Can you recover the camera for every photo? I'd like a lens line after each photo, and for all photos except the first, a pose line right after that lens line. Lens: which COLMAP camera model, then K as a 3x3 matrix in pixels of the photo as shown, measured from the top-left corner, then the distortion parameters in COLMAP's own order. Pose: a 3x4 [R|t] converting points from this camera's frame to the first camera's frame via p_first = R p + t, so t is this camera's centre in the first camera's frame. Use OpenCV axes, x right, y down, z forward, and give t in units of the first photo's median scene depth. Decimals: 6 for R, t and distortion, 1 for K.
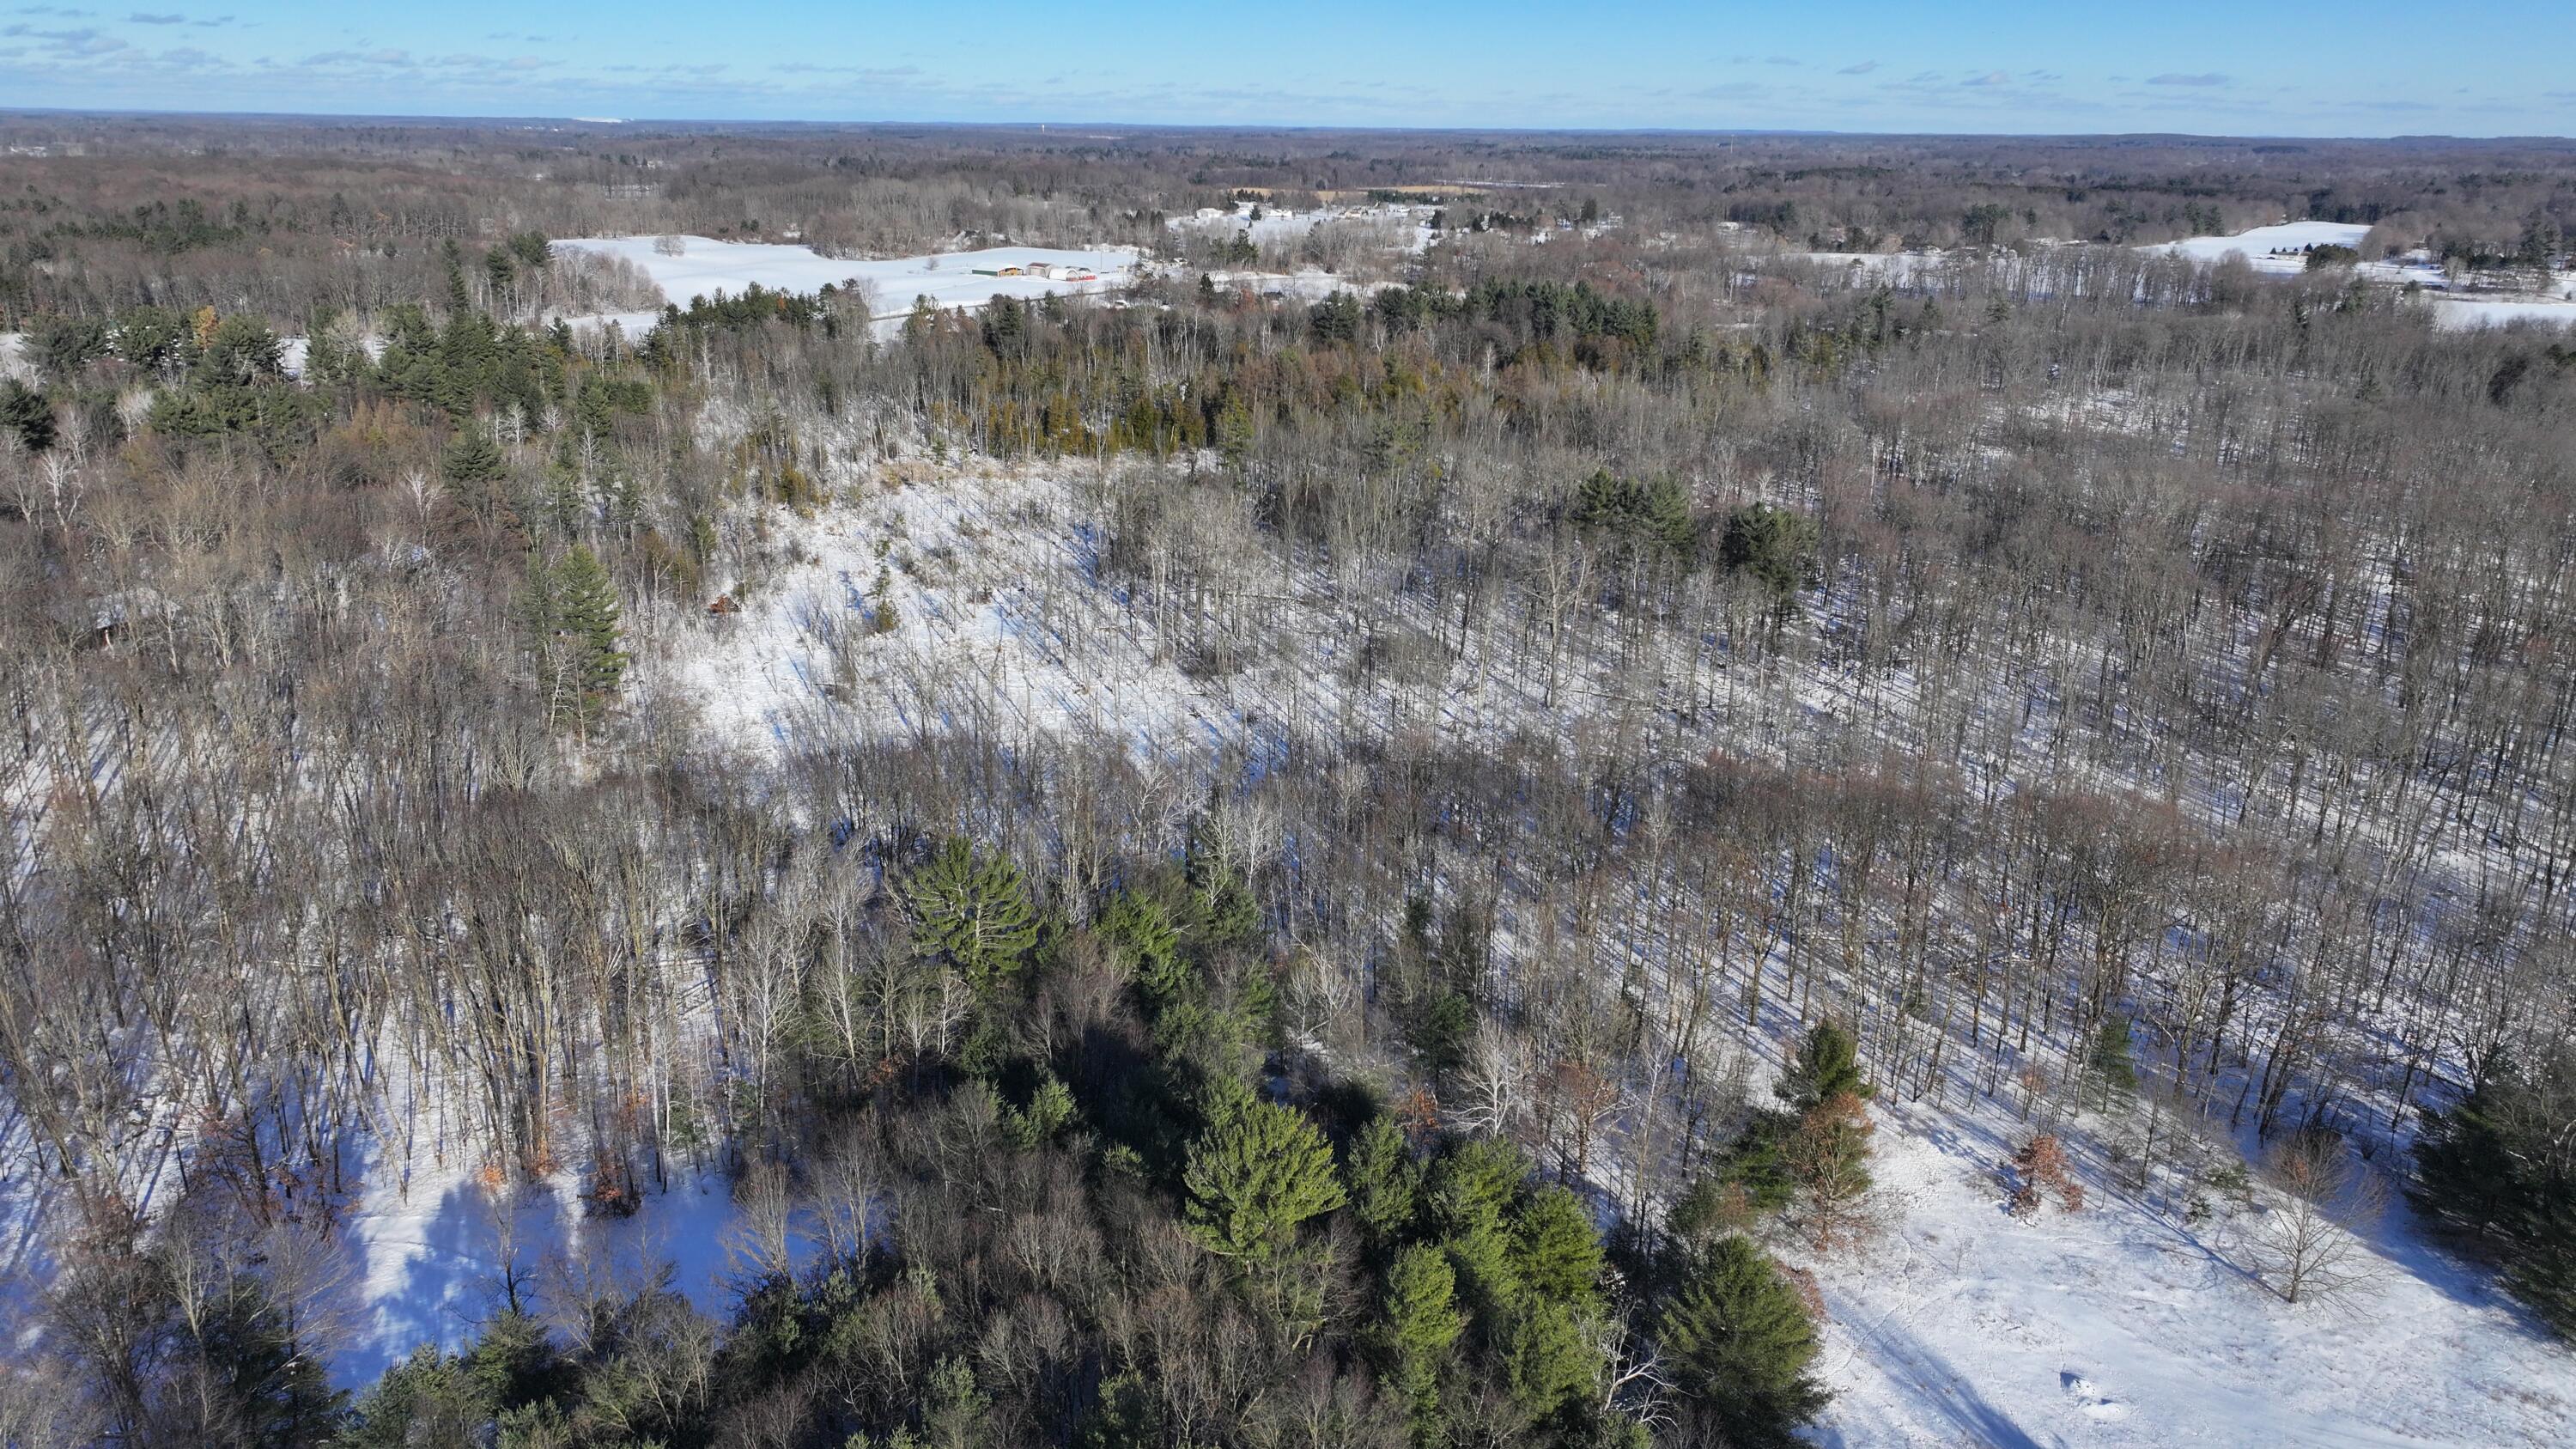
lens RADIAL K [[1796.2, 0, 1299.8], [0, 1796.2, 740.8], [0, 0, 1]] dist [-0.008102, 0.021447]
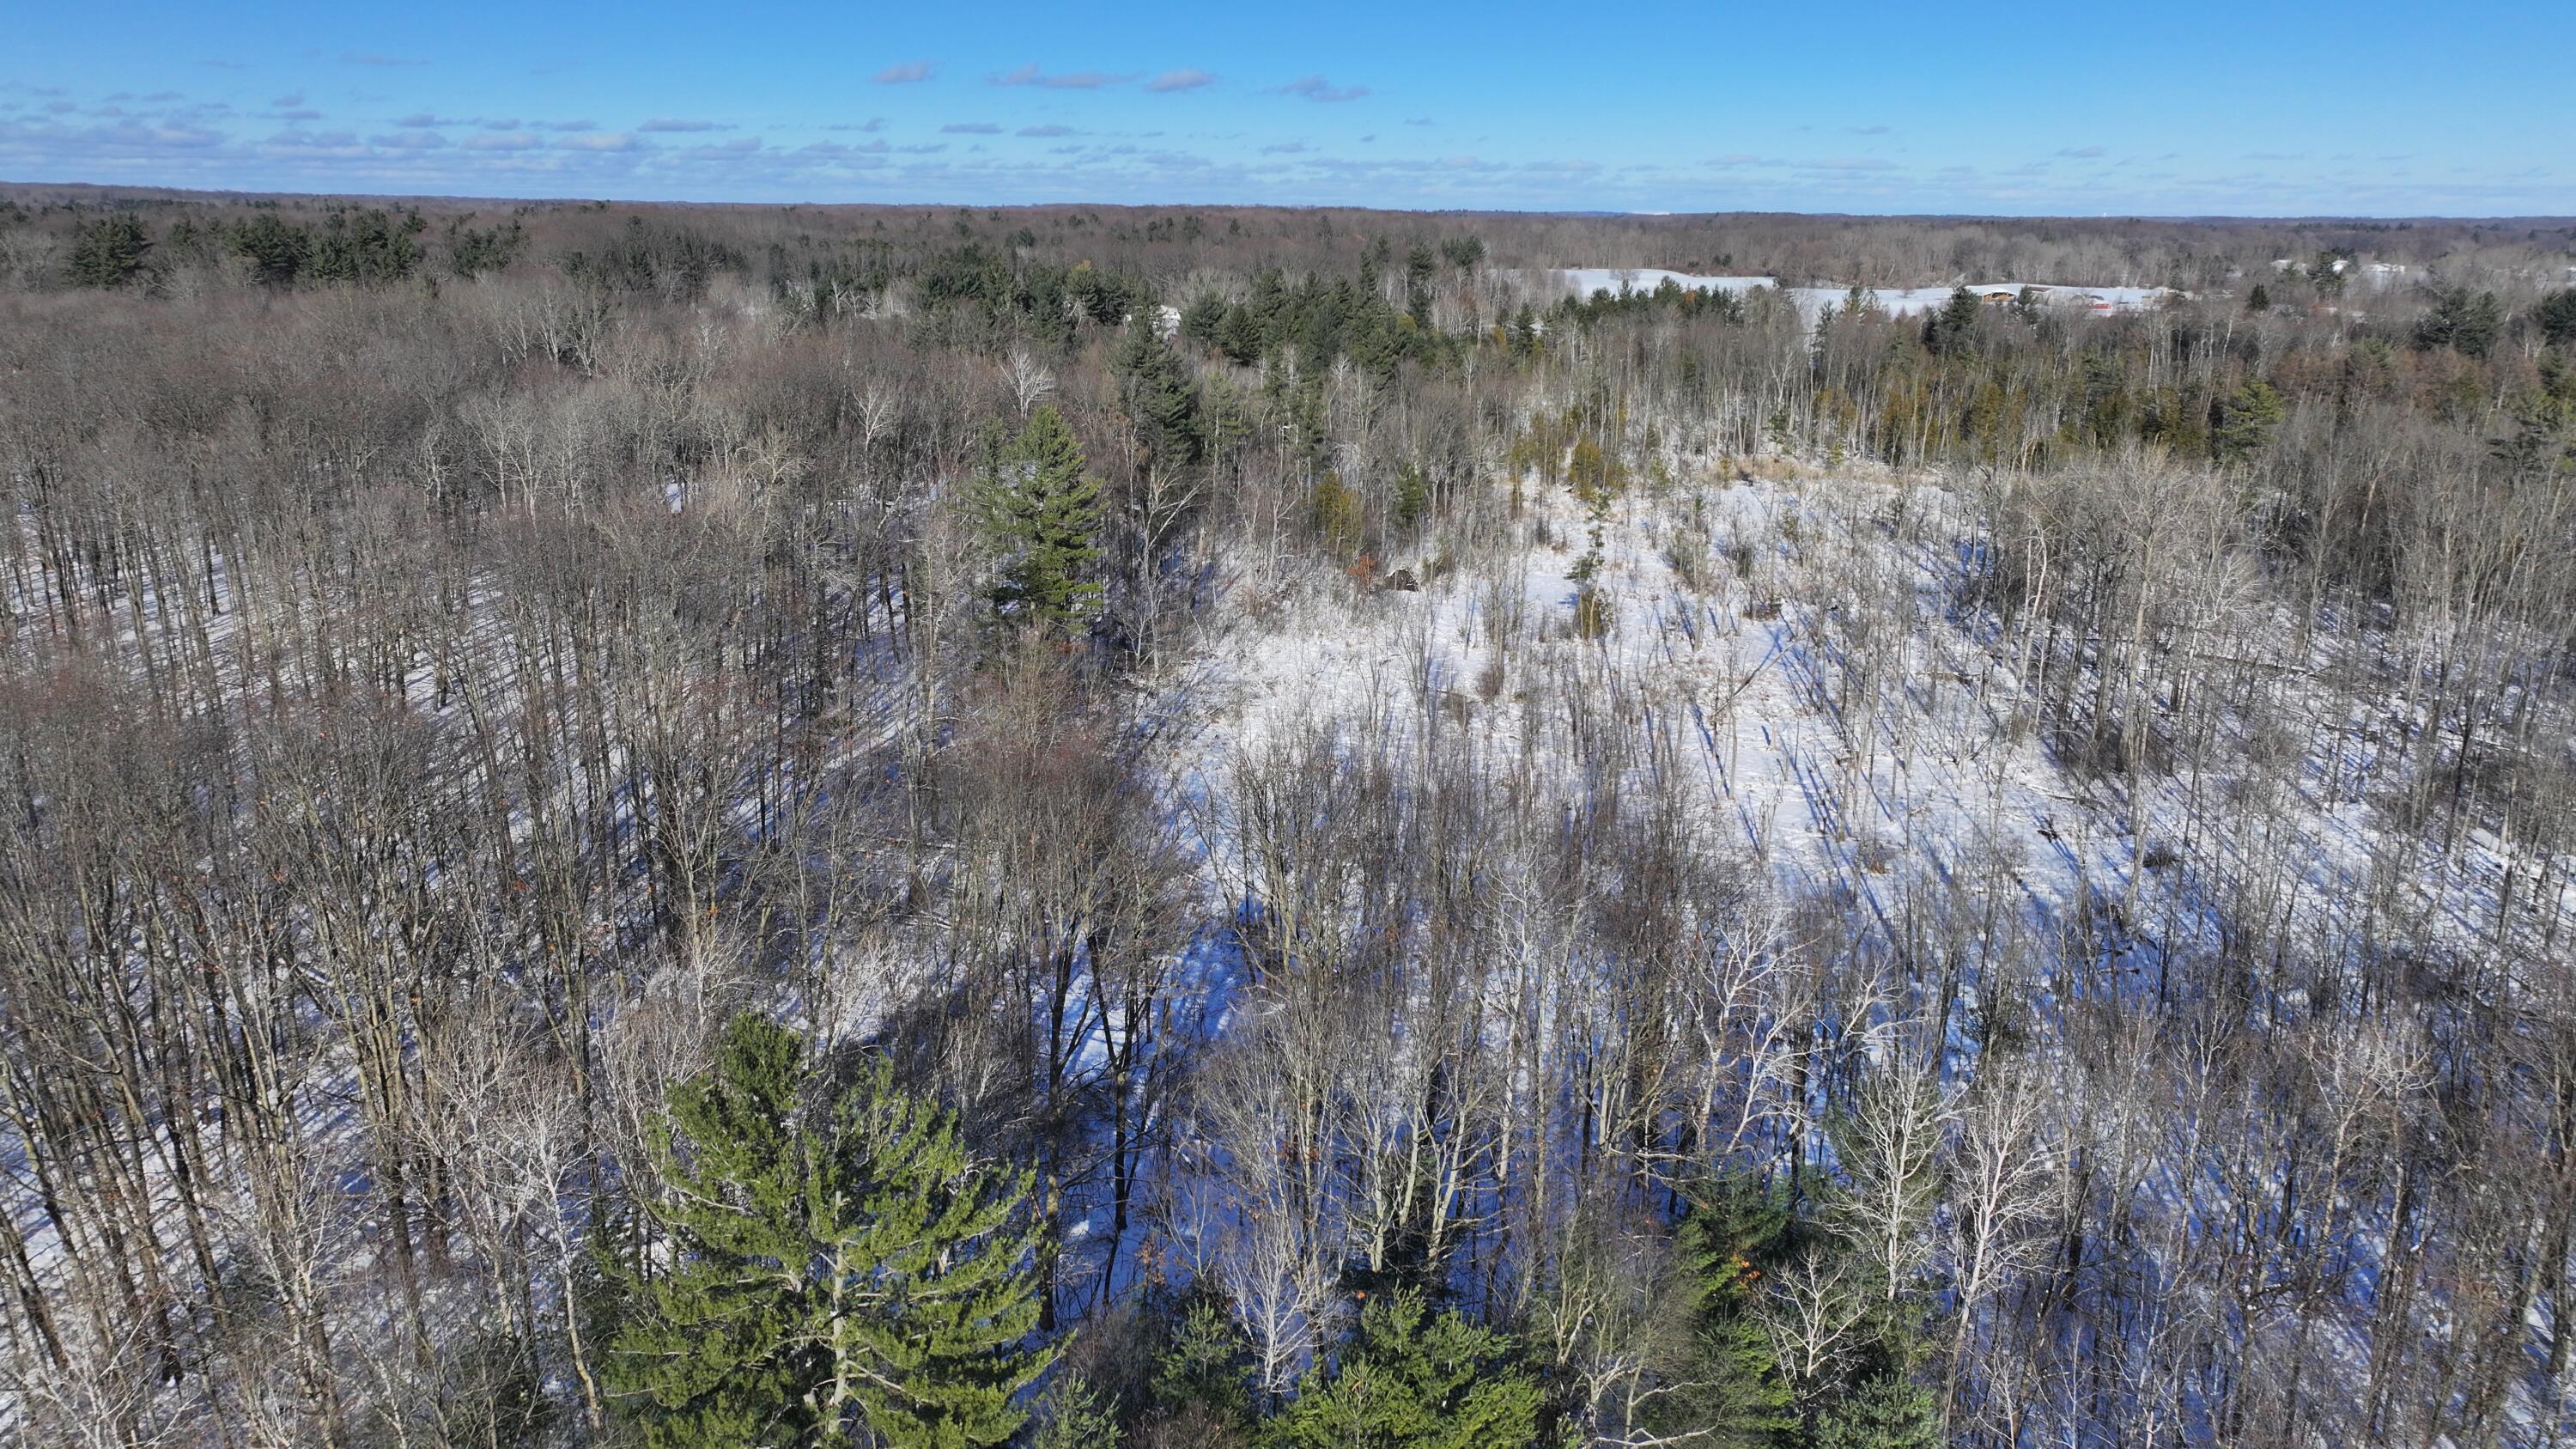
lens RADIAL K [[1796.2, 0, 1287.1], [0, 1796.2, 724.0], [0, 0, 1]] dist [-0.008102, 0.021447]
pose [[0.852831, 0.138427, -0.503505, 0.009578], [-0.167644, 0.985763, -0.012941, -0.001799], [0.494545, 0.095446, 0.863896, 0.354105]]
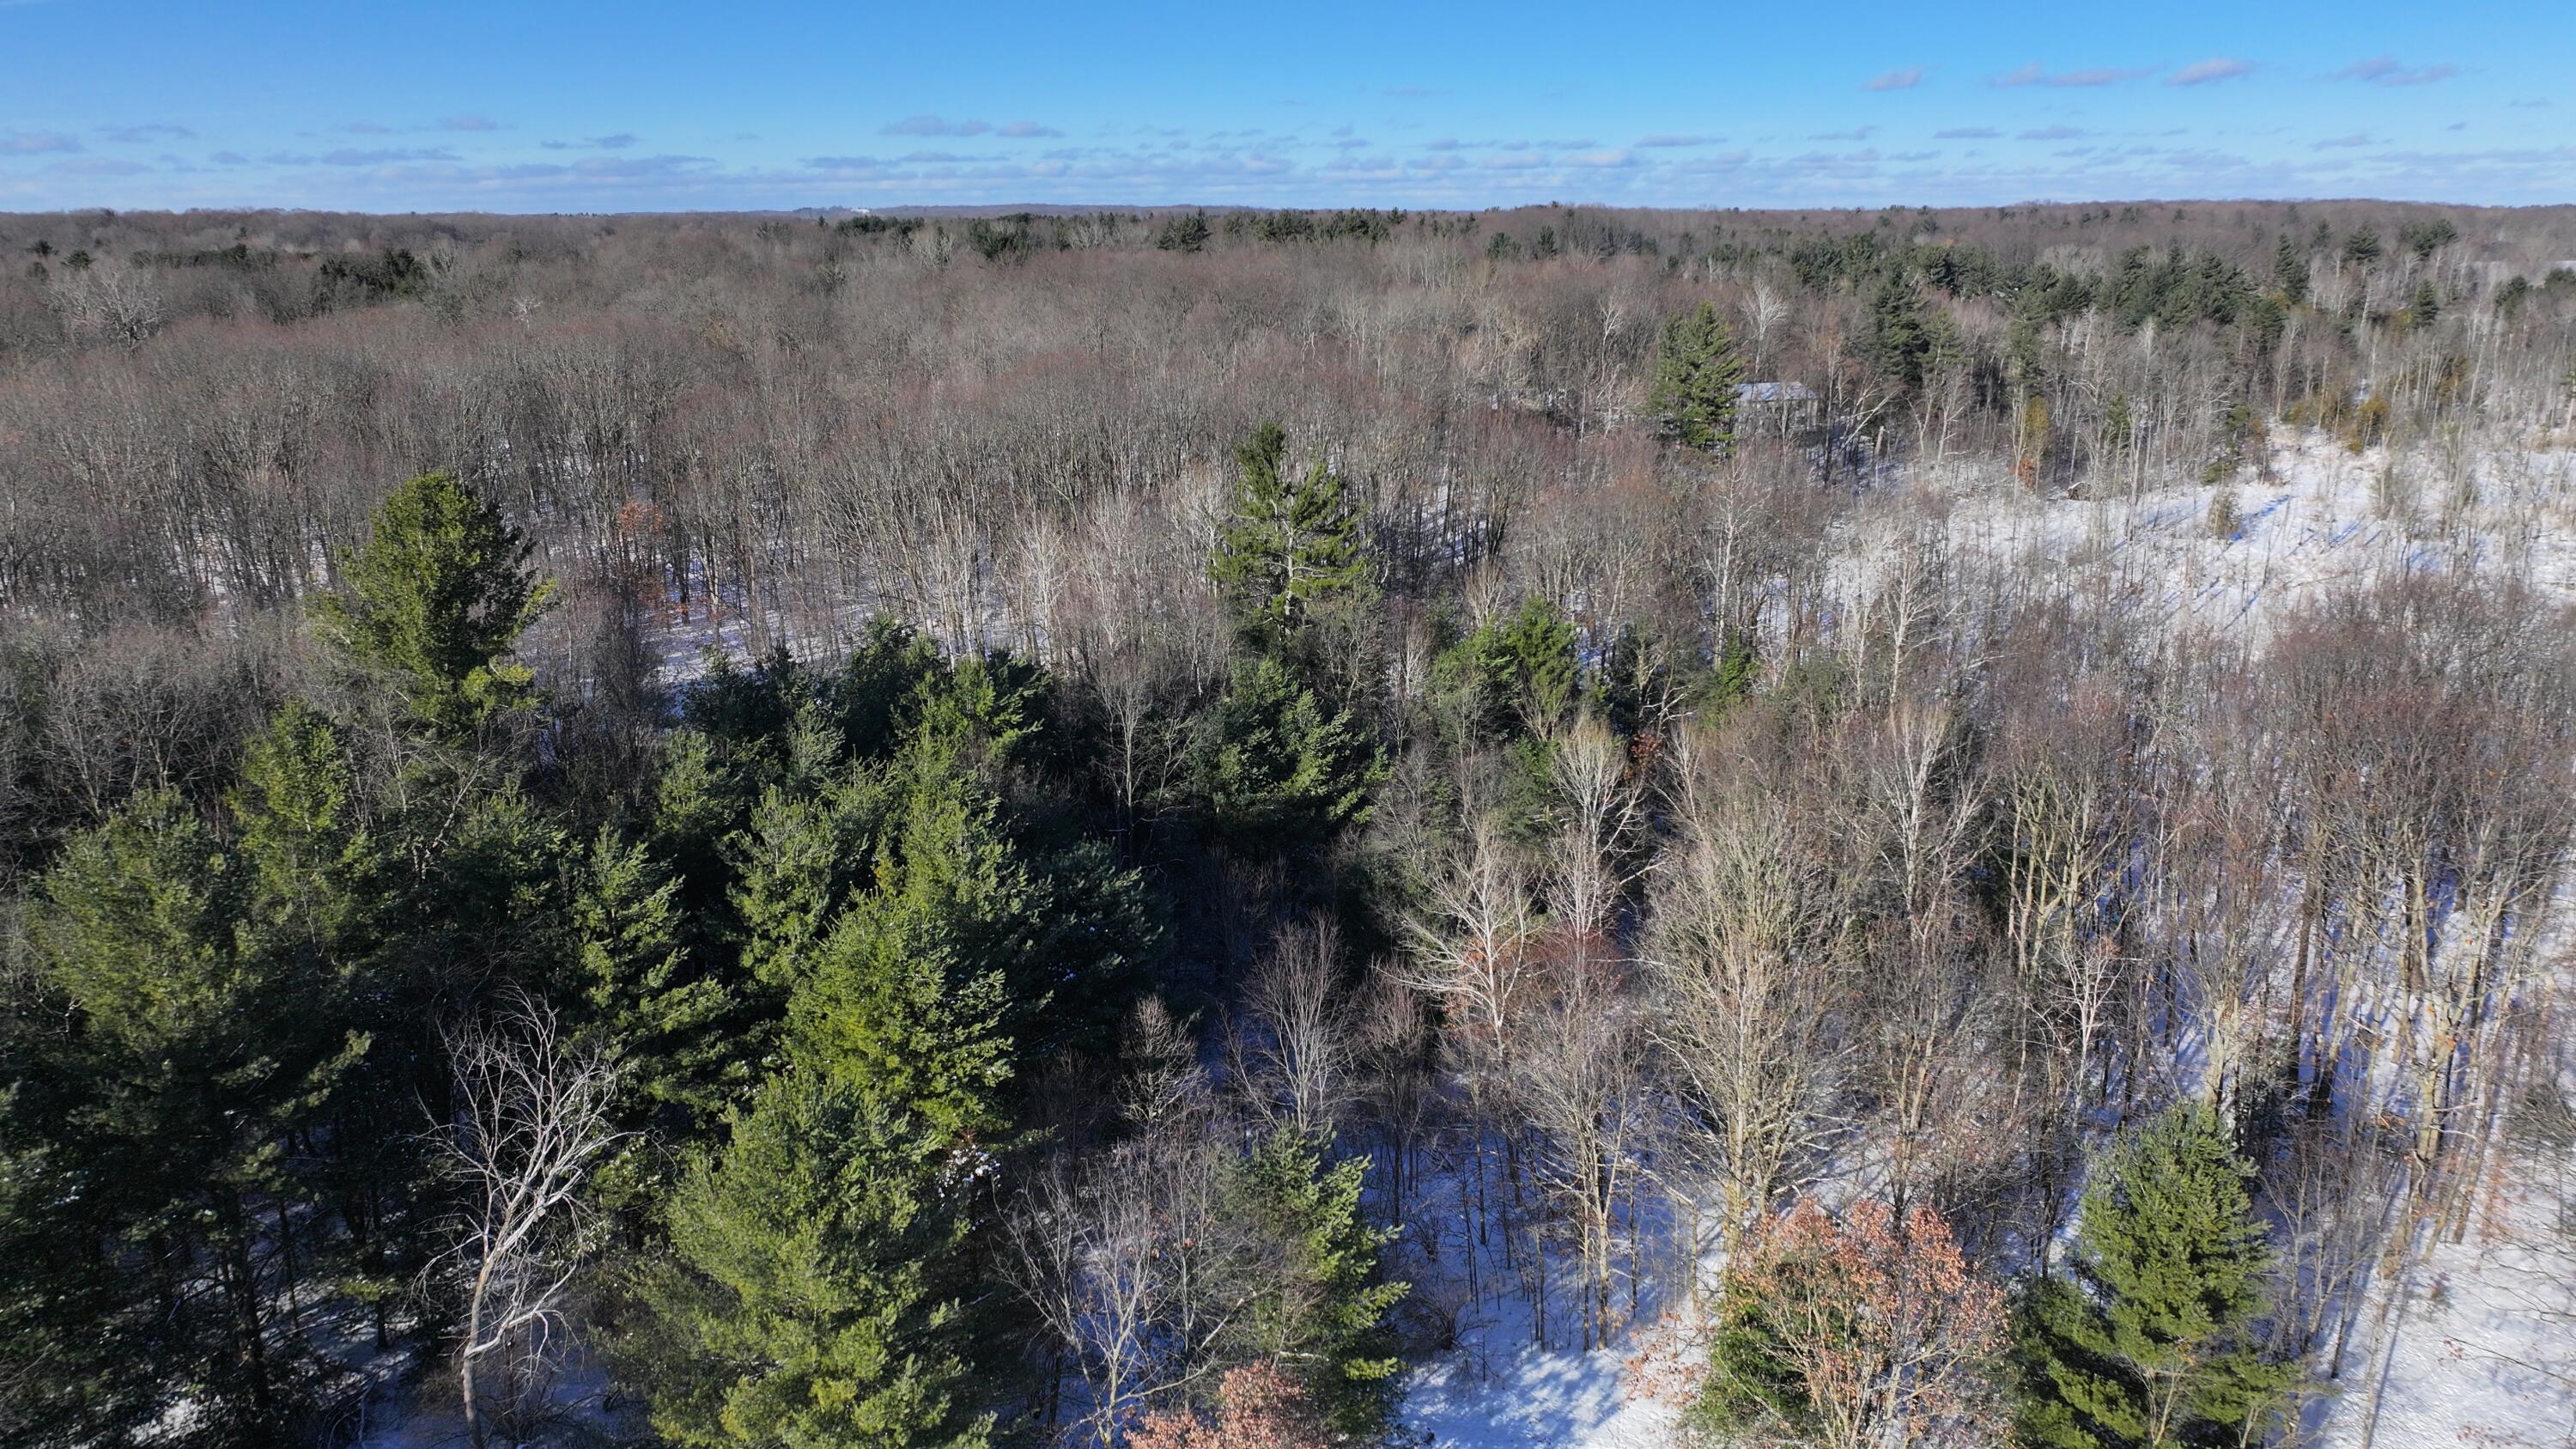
lens RADIAL K [[1796.2, 0, 1295.4], [0, 1796.2, 715.5], [0, 0, 1]] dist [-0.008102, 0.021447]
pose [[0.486419, 0.217063, -0.846333, 0.208118], [-0.272703, 0.957976, 0.088964, 0.045265], [0.830078, 0.187524, 0.525172, 0.291460]]
